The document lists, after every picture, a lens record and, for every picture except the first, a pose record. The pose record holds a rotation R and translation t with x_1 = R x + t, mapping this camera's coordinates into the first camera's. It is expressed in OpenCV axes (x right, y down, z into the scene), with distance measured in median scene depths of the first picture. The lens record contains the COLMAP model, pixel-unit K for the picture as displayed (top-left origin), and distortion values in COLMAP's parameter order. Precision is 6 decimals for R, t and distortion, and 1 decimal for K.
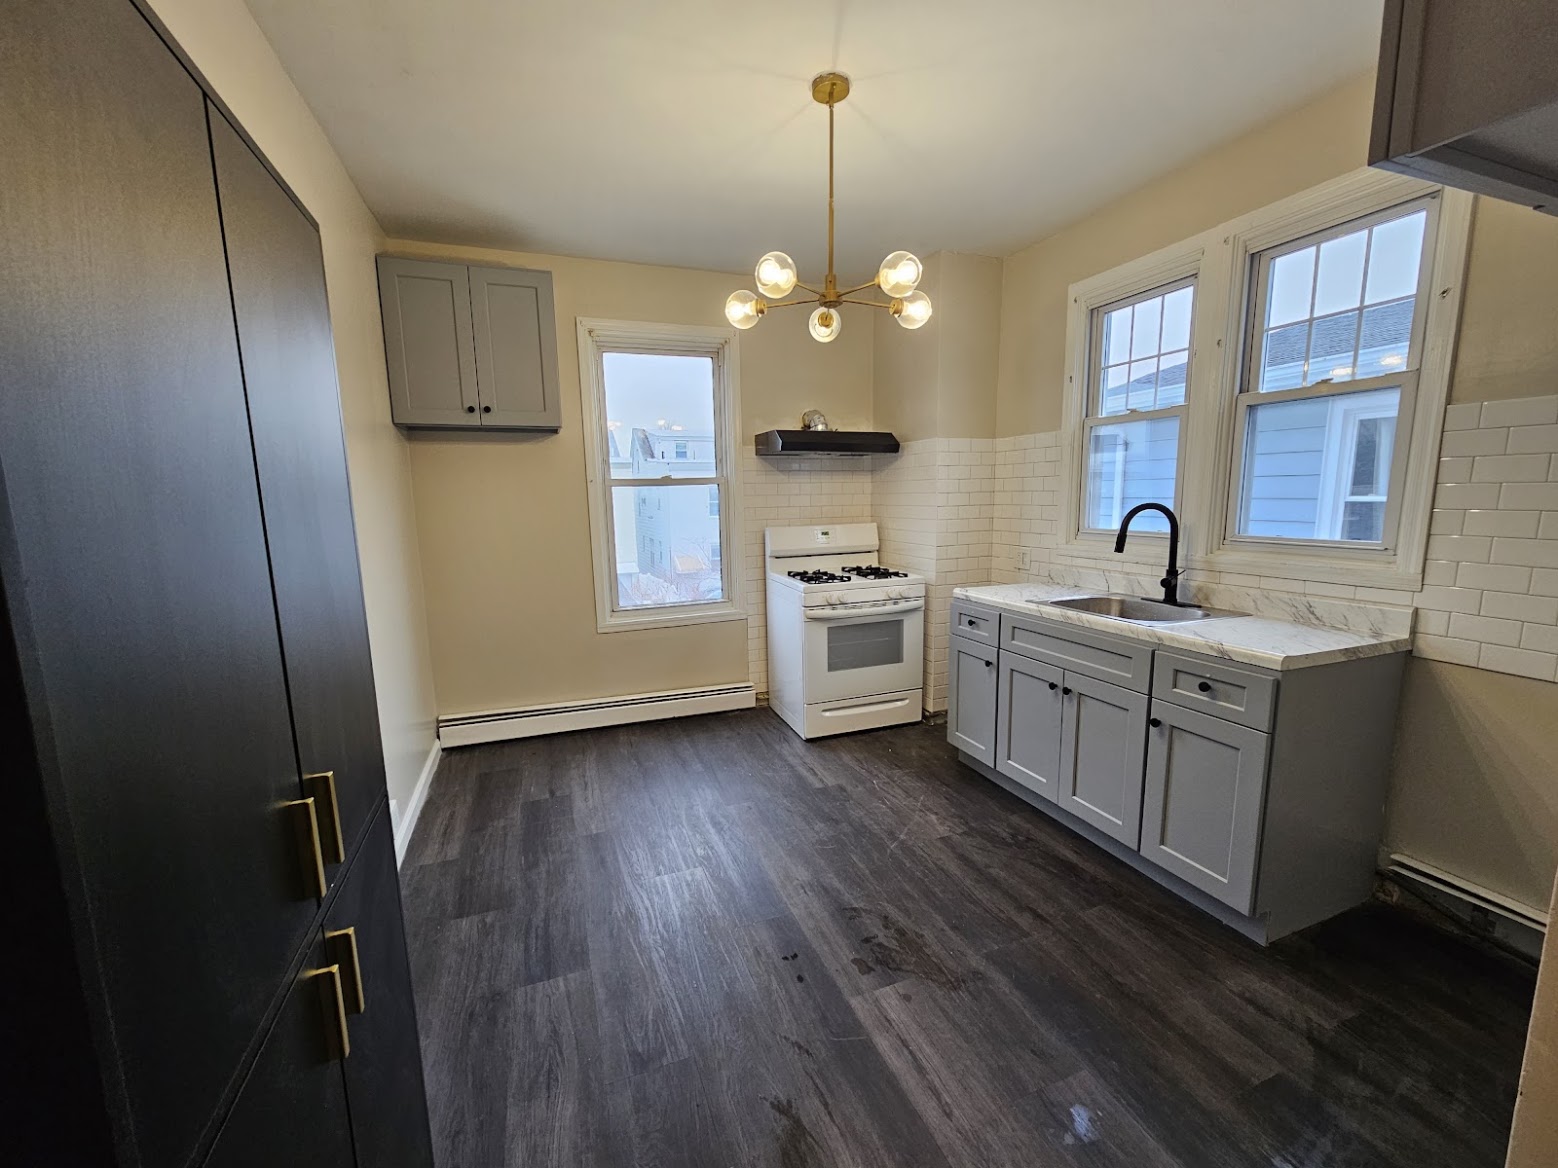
lens RADIAL K [[630.7, 0, 777.8], [0, 630.7, 583.2], [0, 0, 1]] dist [0.003372, 0.000306]
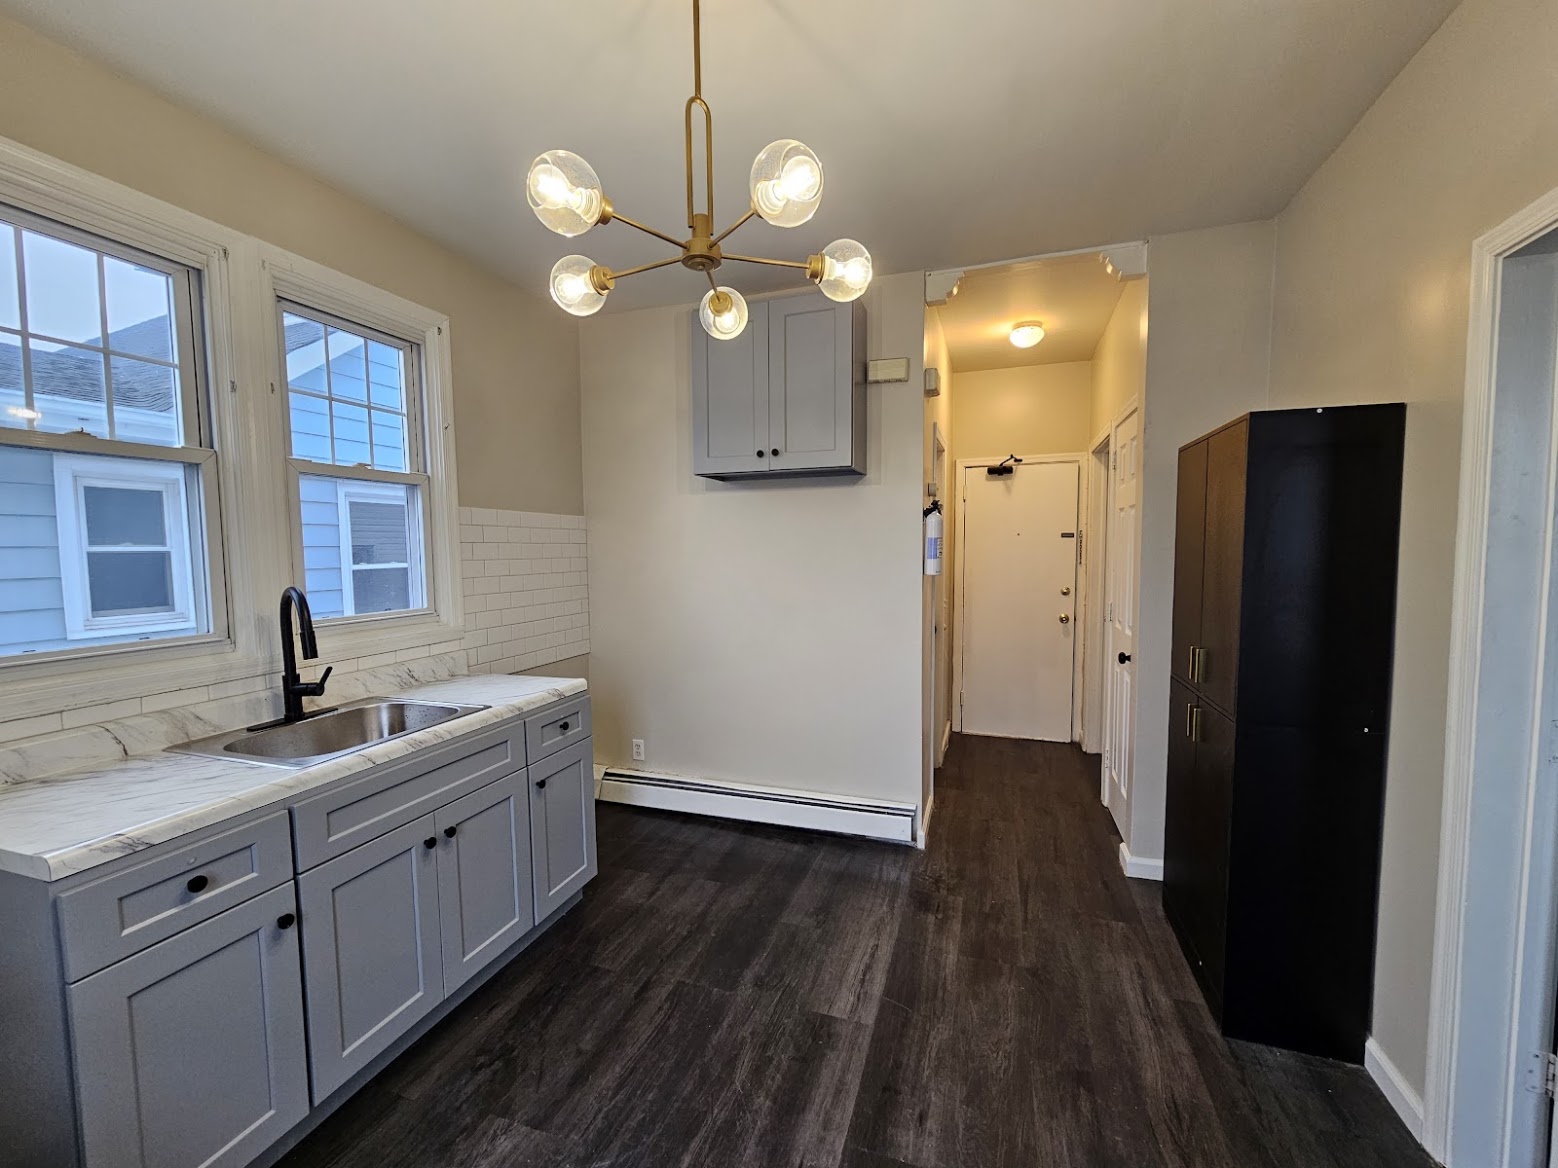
lens RADIAL K [[630.7, 0, 785.0], [0, 630.7, 592.2], [0, 0, 1]] dist [0.003372, 0.000306]
pose [[-0.768031, -0.020393, 0.640088, -0.396137], [0.115383, 0.978730, 0.169628, -0.233621], [-0.629933, 0.204135, -0.749342, 1.547571]]
